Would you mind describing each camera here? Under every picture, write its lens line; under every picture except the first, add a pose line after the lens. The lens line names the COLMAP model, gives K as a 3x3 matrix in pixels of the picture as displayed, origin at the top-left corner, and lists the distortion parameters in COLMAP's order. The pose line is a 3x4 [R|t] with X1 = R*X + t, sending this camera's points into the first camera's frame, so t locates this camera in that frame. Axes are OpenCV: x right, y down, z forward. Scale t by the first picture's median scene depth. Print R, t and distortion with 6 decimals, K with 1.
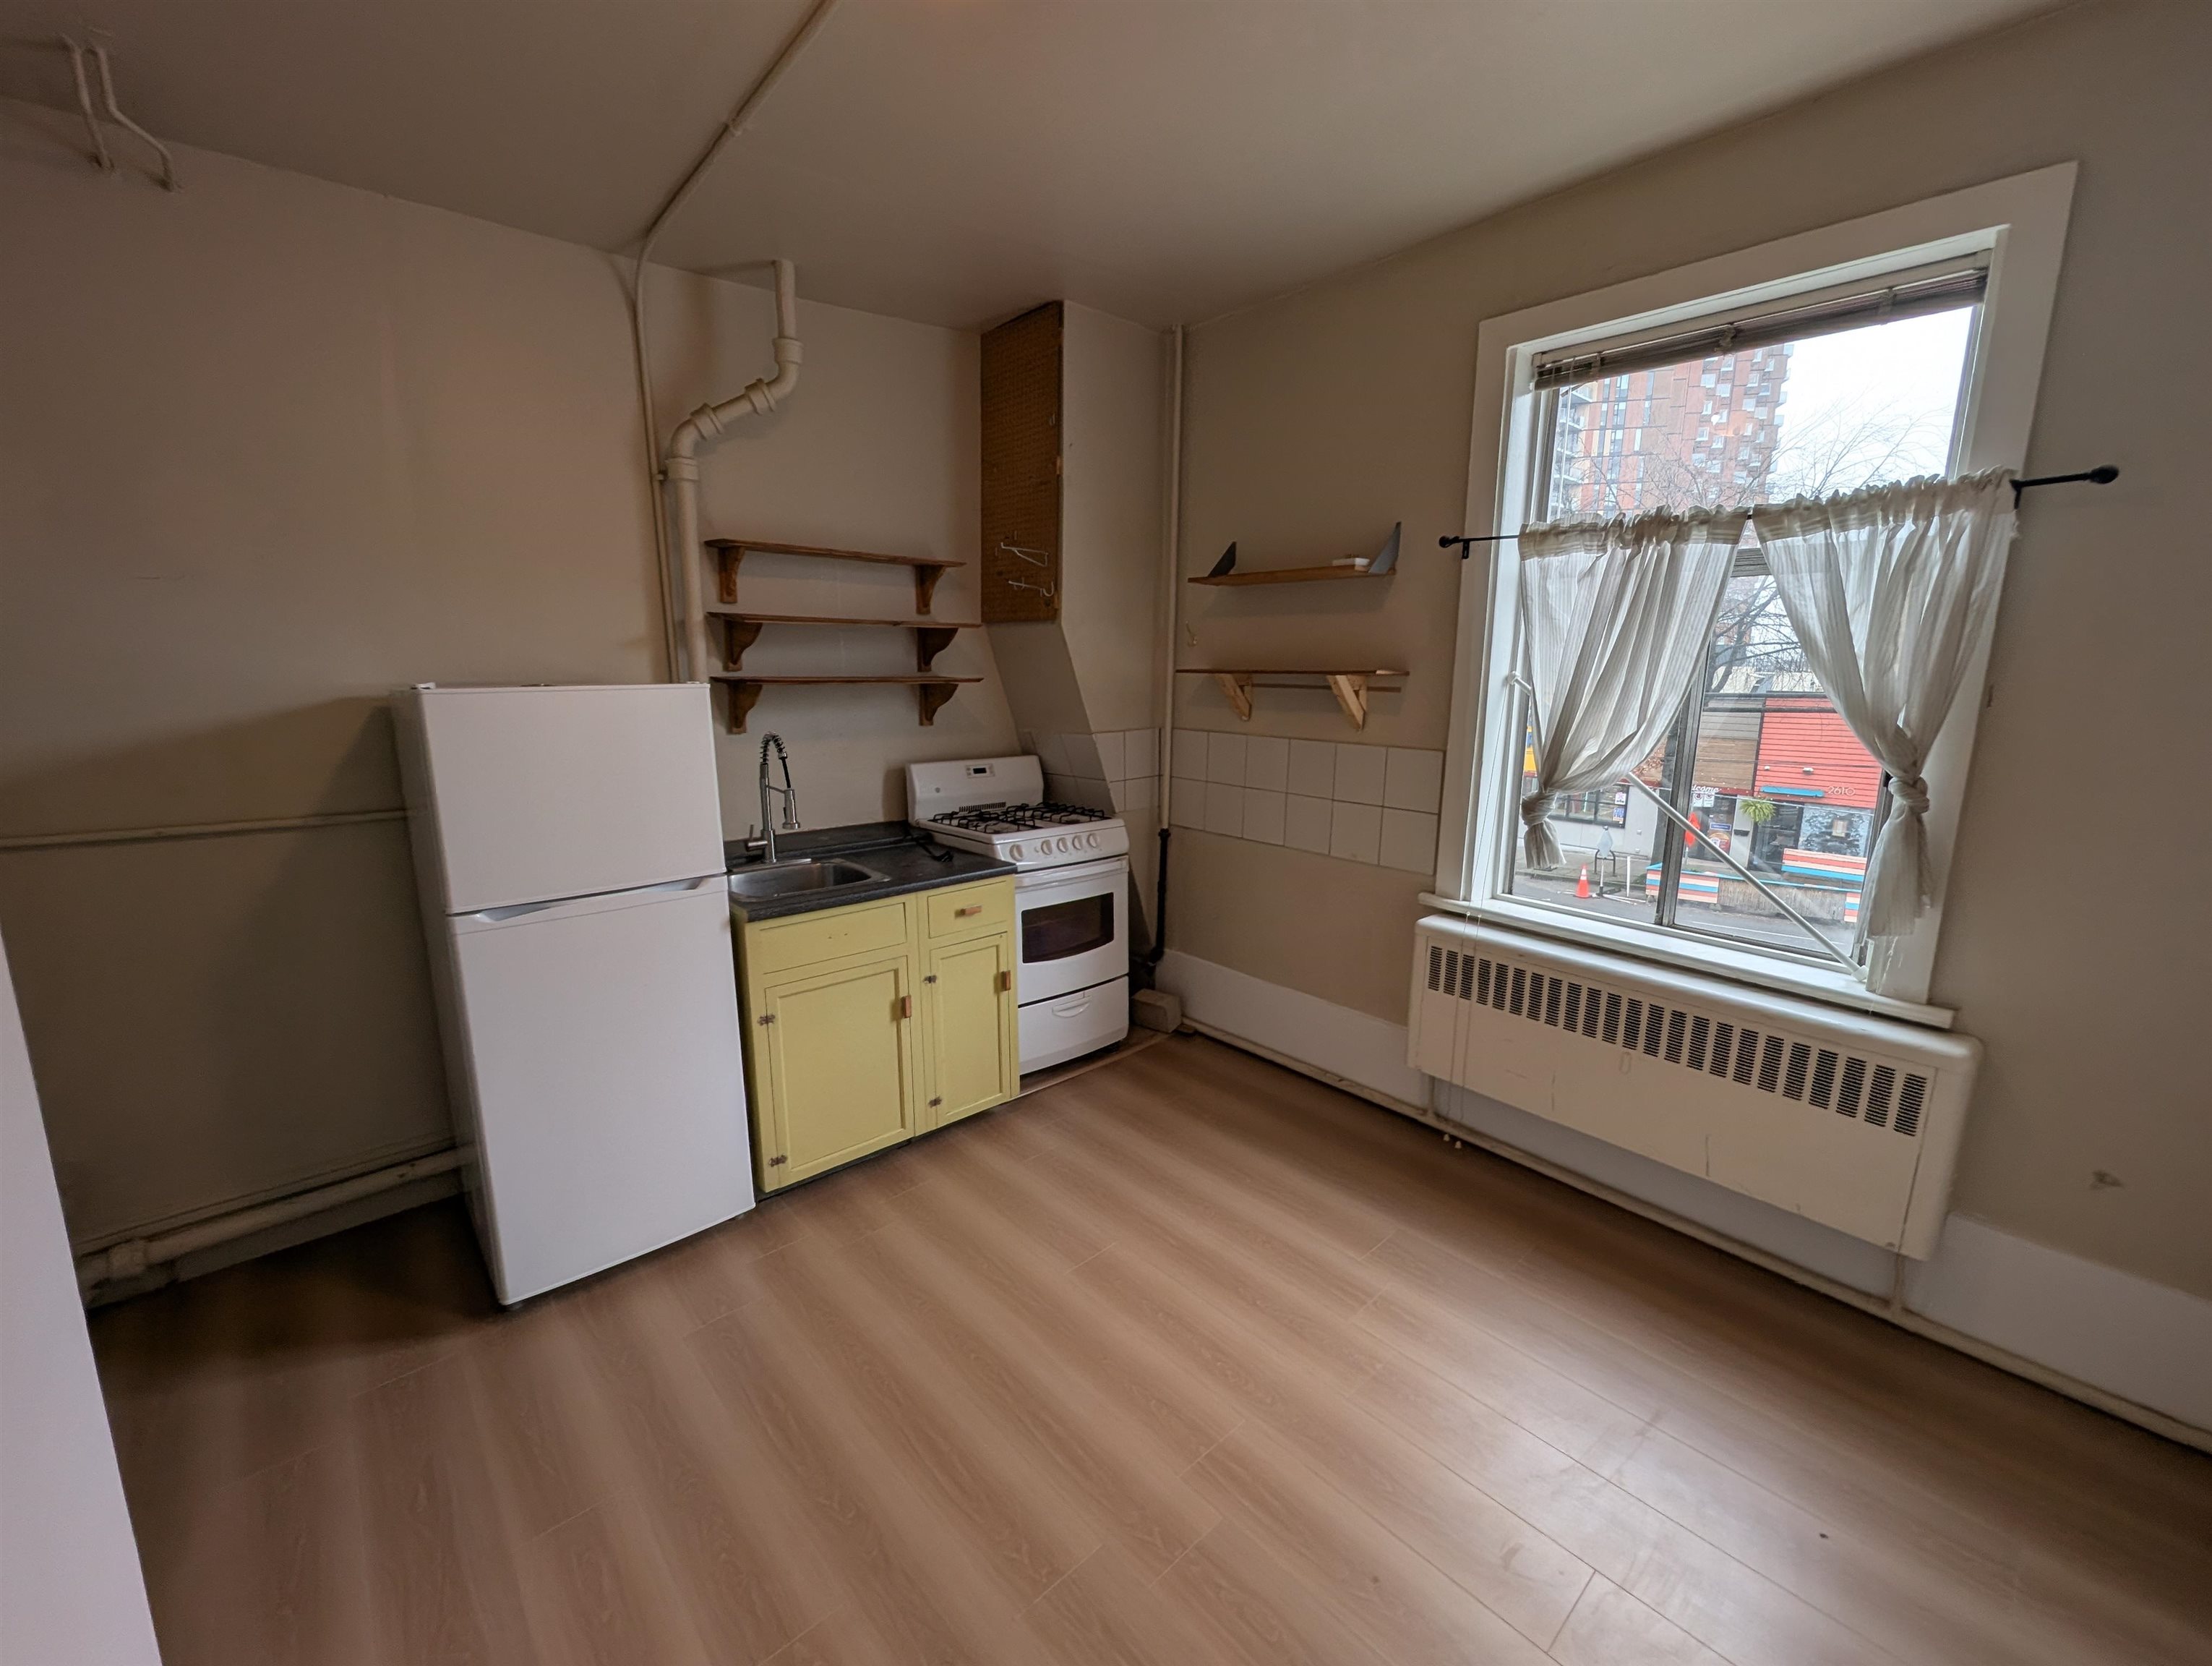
lens RADIAL K [[902.2, 0, 1106.0], [0, 902.2, 833.0], [0, 0, 1]] dist [-0.025013, 0.000190]
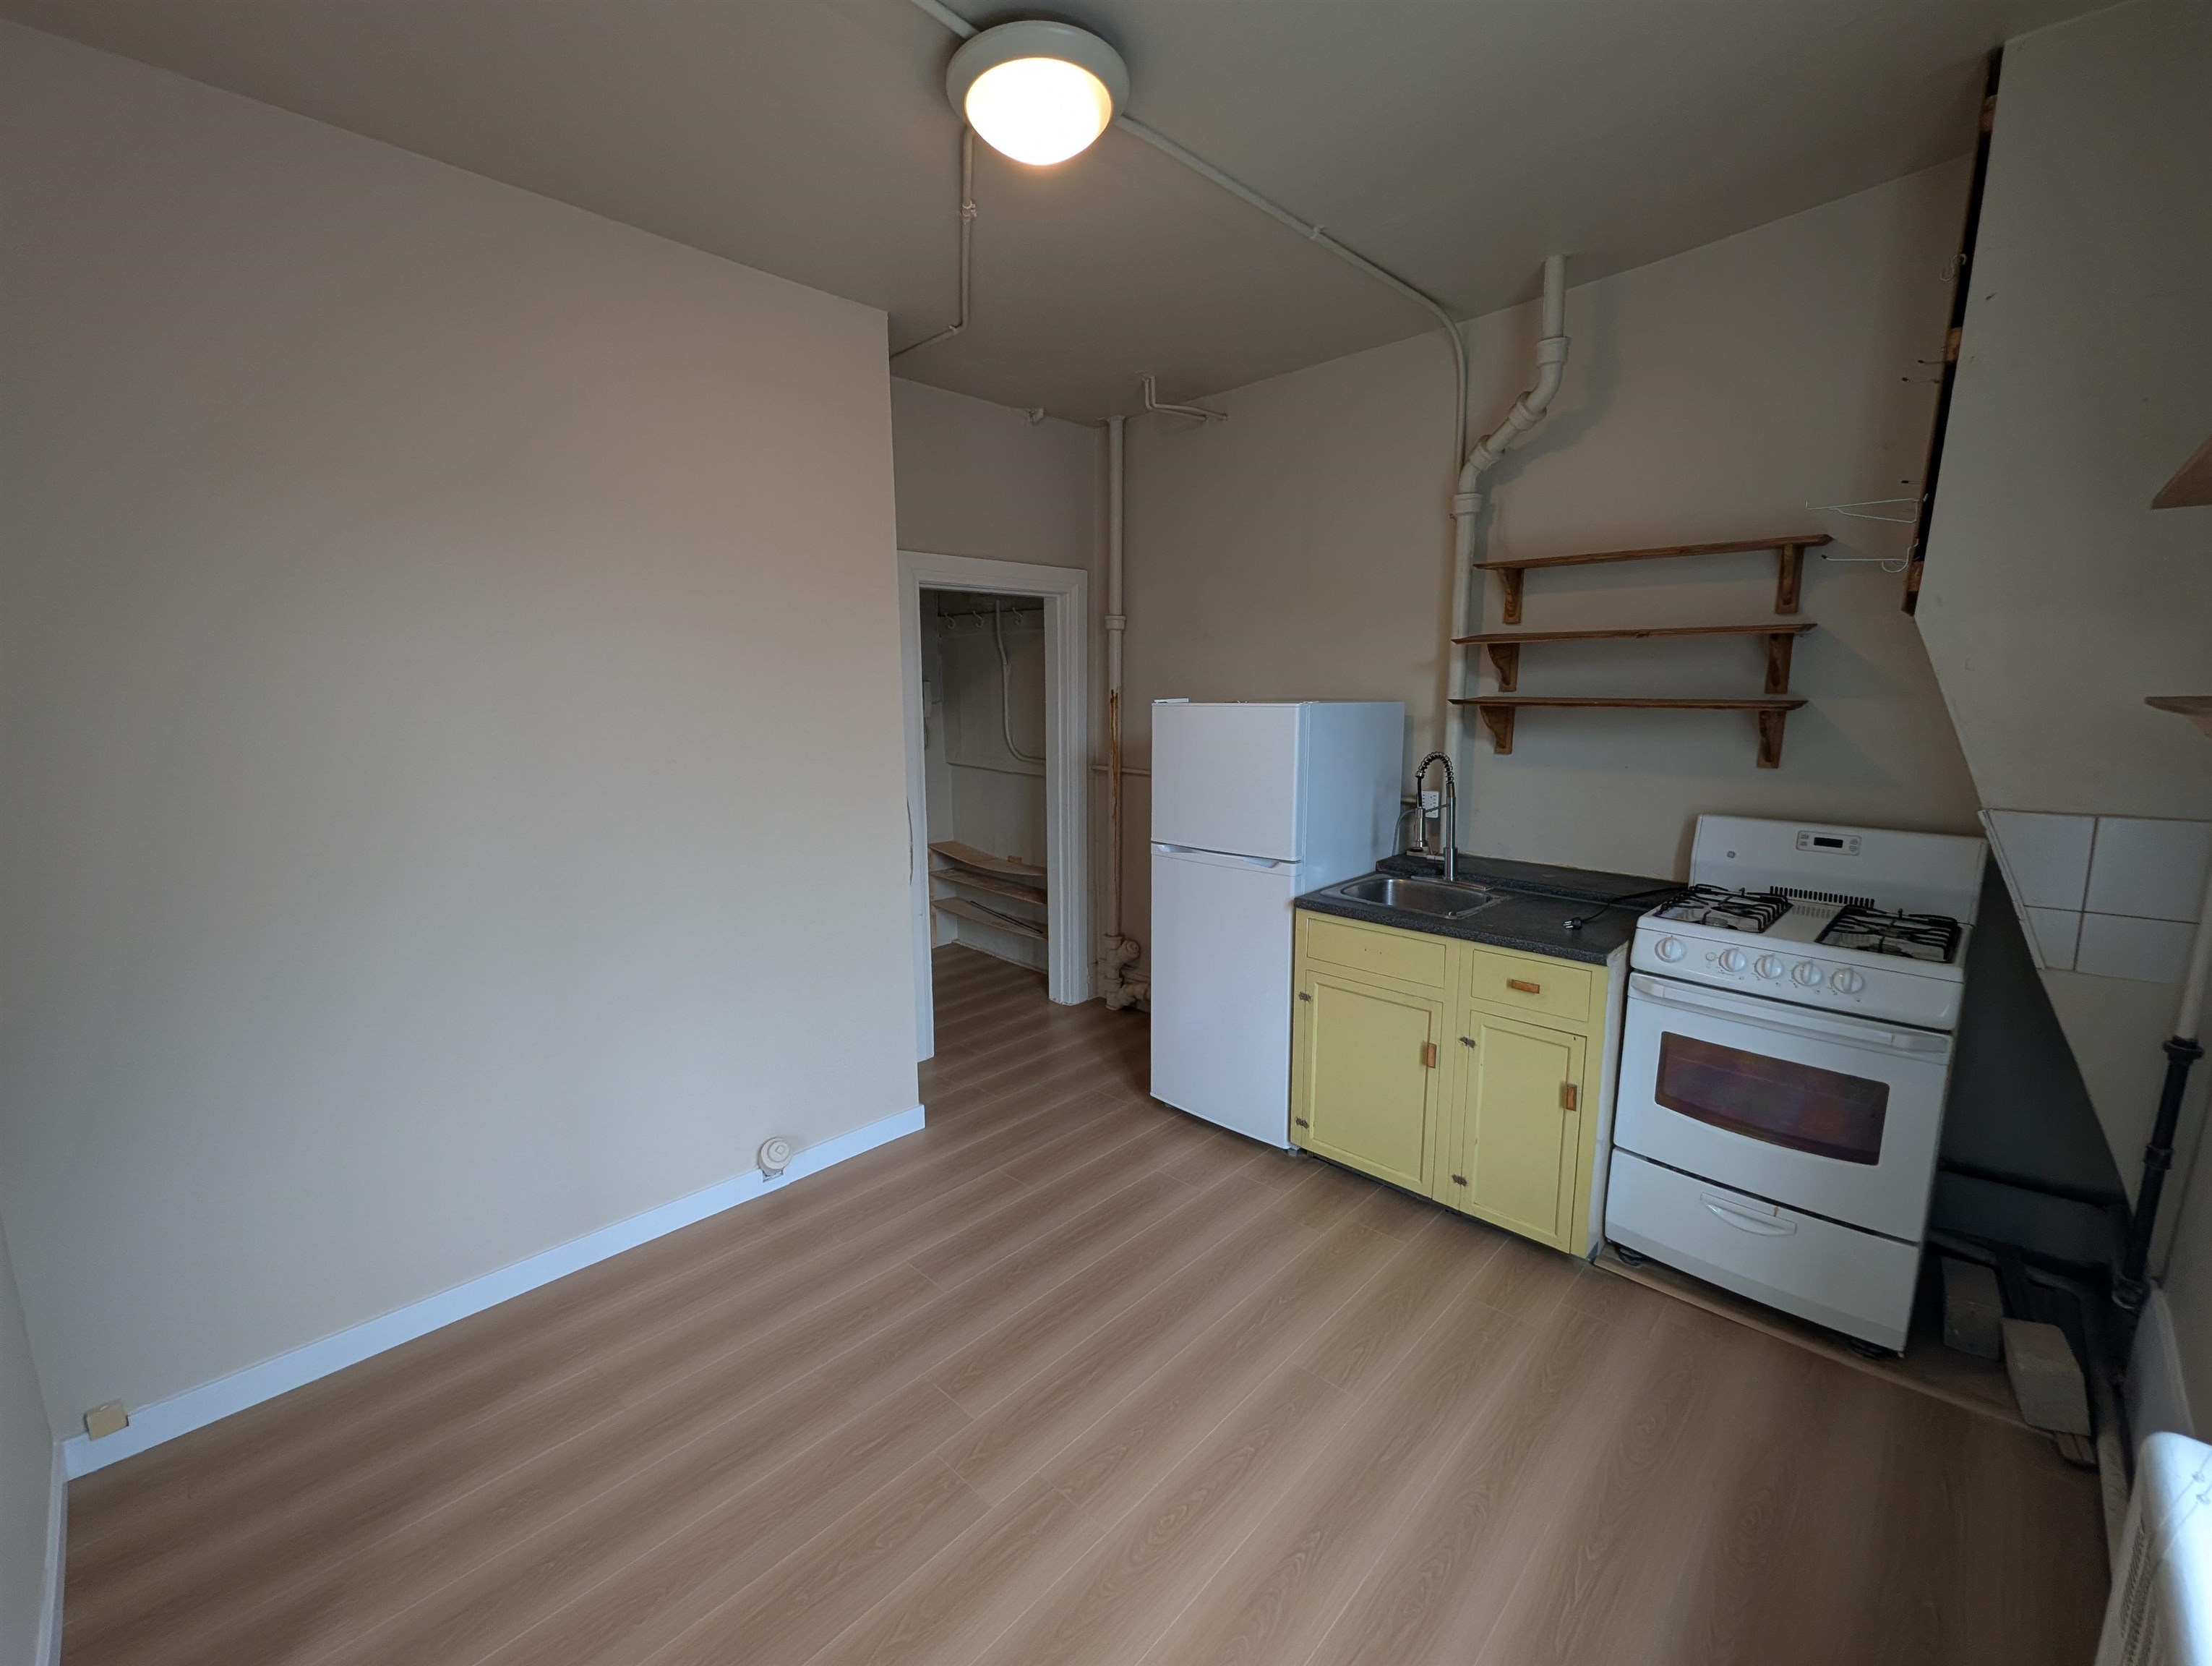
lens RADIAL K [[902.2, 0, 1106.0], [0, 902.2, 833.0], [0, 0, 1]] dist [-0.025013, 0.000190]
pose [[0.064749, 0.161358, -0.984770, 0.622649], [-0.170955, 0.974045, 0.148361, -0.108437], [0.983149, 0.158745, 0.090653, 0.544441]]
